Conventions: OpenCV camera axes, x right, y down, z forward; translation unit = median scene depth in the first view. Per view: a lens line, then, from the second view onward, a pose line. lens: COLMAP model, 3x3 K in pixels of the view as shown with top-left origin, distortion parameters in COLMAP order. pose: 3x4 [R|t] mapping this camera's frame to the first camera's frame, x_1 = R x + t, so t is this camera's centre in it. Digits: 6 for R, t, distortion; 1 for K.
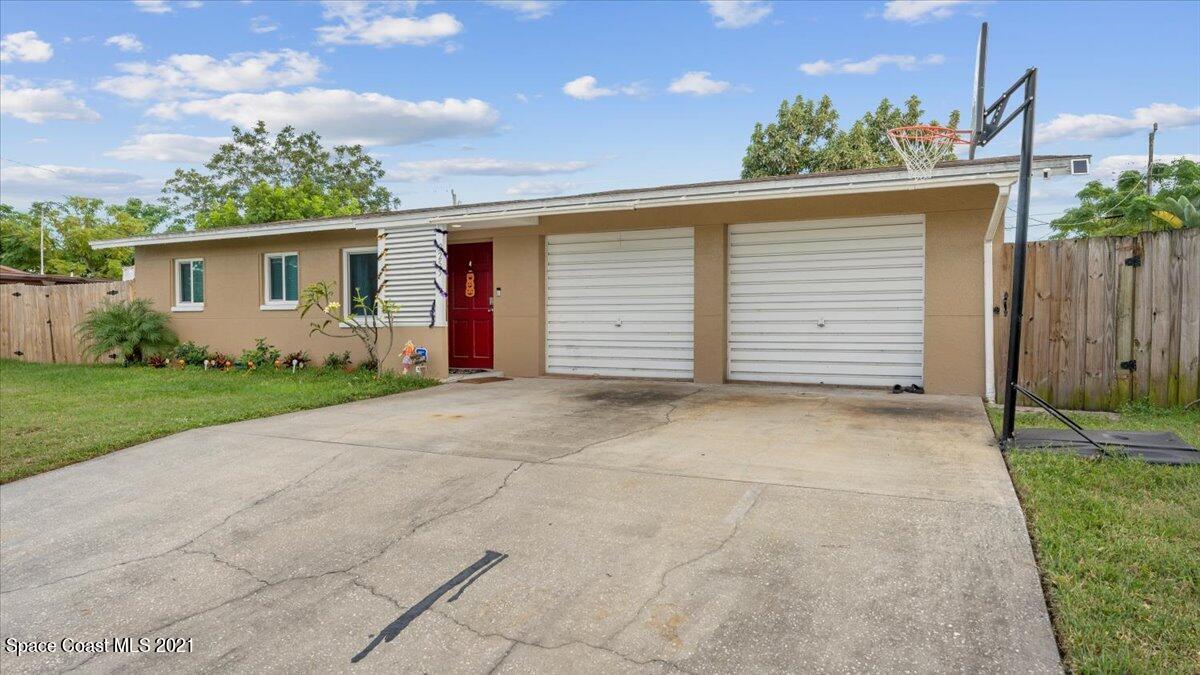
lens RADIAL K [[633.2, 0, 600.0], [0, 633.2, 337.5], [0, 0, 1]] dist [0.001091, 0.000003]
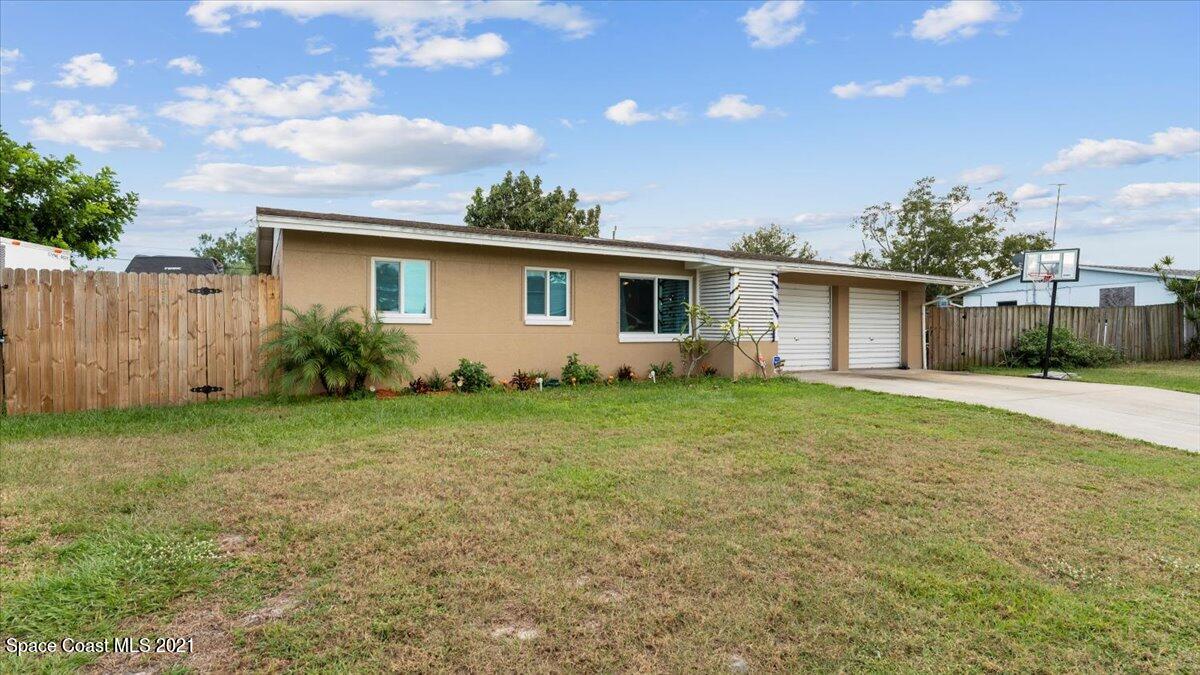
lens RADIAL K [[521.2, 0, 600.7], [0, 521.2, 330.8], [0, 0, 1]] dist [0.001107, 0.000053]
pose [[0.645963, 0.012182, 0.763271, -1.390302], [0.016555, 0.999414, -0.029962, -0.011156], [-0.763189, 0.031990, 0.645383, 0.527163]]
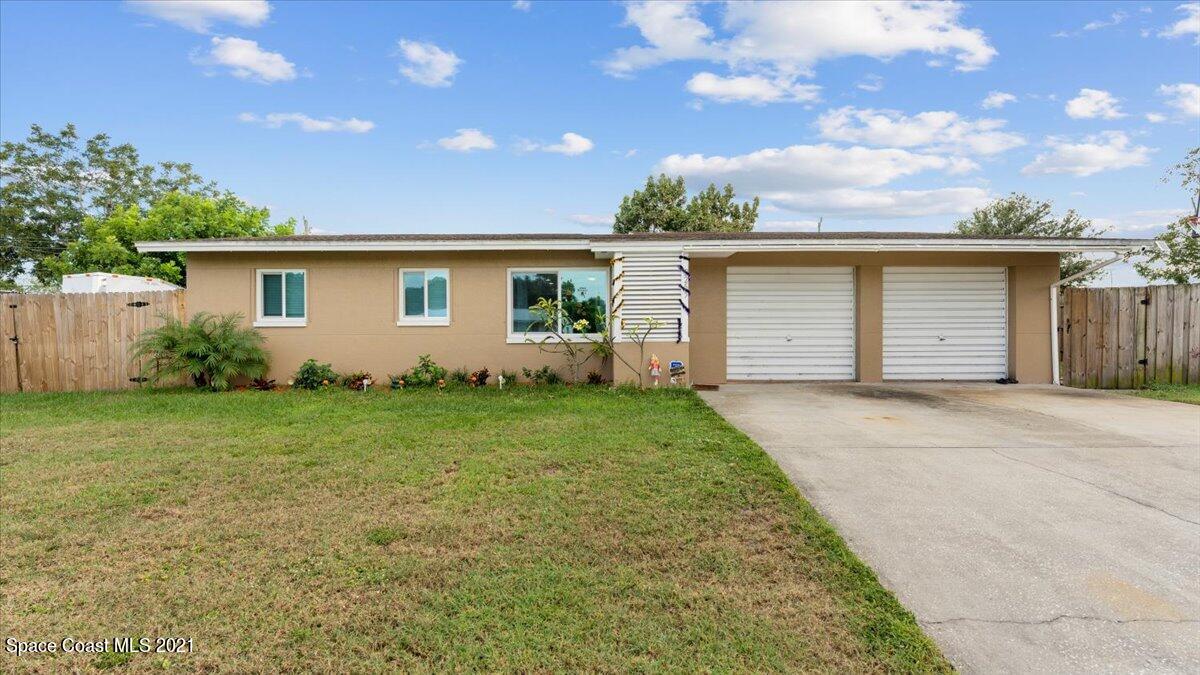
lens RADIAL K [[490.4, 0, 619.7], [0, 490.4, 339.9], [0, 0, 1]] dist [-0.002396, -0.000127]
pose [[0.918398, -0.003615, 0.395642, -0.695056], [0.011804, 0.999764, -0.018264, -0.005892], [-0.395483, 0.021444, 0.918223, 0.235194]]
